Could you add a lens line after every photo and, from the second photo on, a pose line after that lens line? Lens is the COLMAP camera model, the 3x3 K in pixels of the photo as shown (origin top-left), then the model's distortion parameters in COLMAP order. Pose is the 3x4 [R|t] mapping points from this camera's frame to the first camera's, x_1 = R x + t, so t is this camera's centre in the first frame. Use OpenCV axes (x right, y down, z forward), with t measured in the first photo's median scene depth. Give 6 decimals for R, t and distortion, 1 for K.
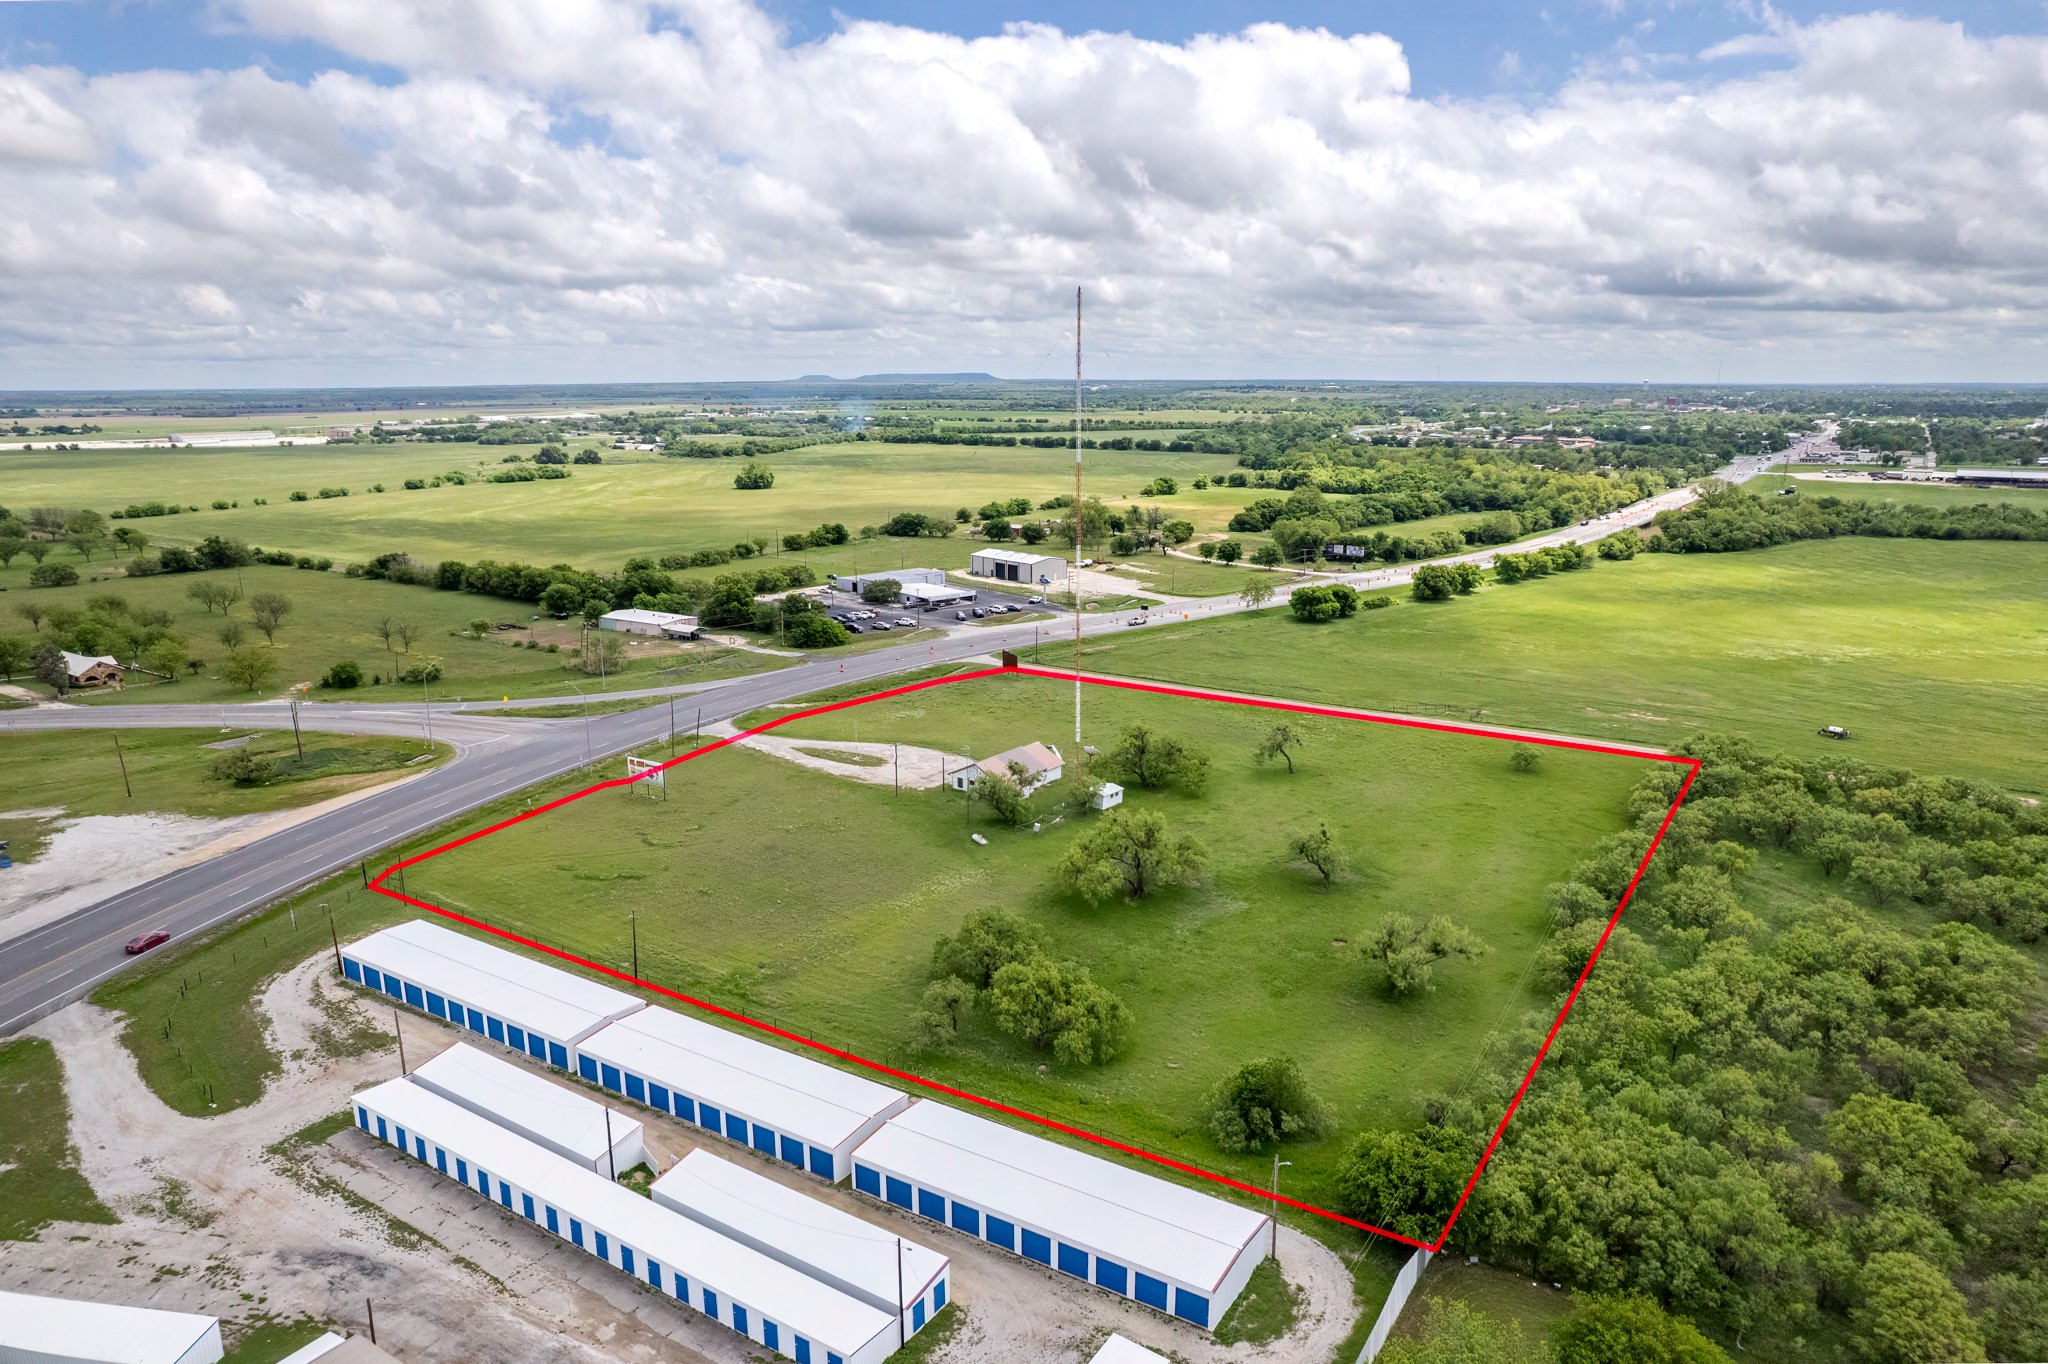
lens RADIAL K [[1311.0, 0, 1029.0], [0, 1311.0, 679.0], [0, 0, 1]] dist [-0.074037, 0.063744]
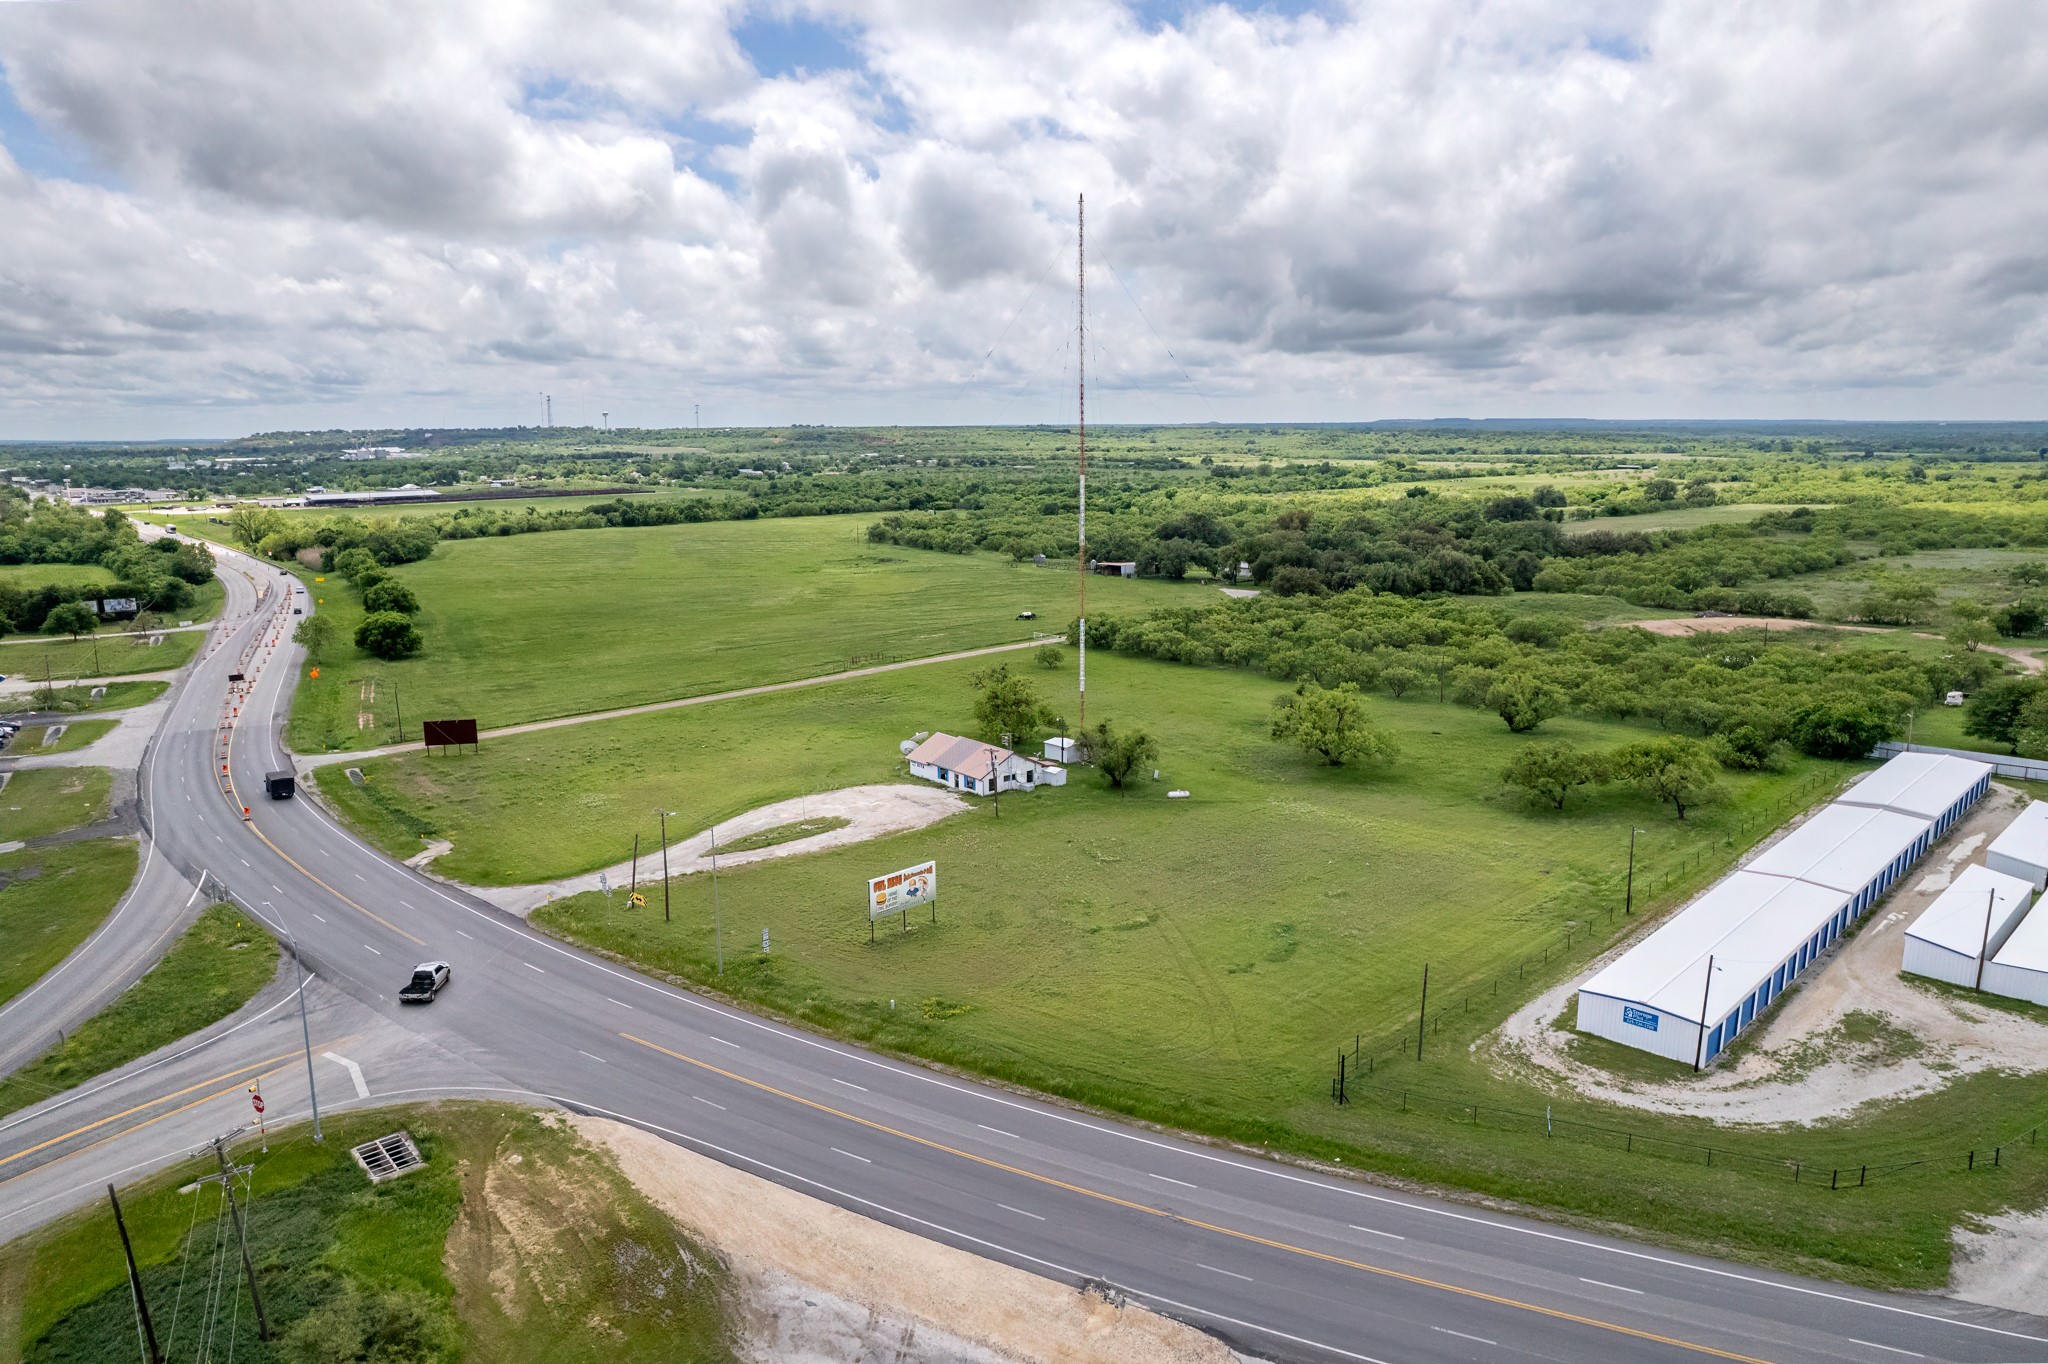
lens RADIAL K [[1311.0, 0, 1029.0], [0, 1311.0, 679.0], [0, 0, 1]] dist [-0.074037, 0.063744]
pose [[0.243899, -0.186078, 0.951782, -1.372996], [0.223874, 0.965715, 0.131433, -0.146893], [-0.943607, 0.181023, 0.277195, 1.253231]]
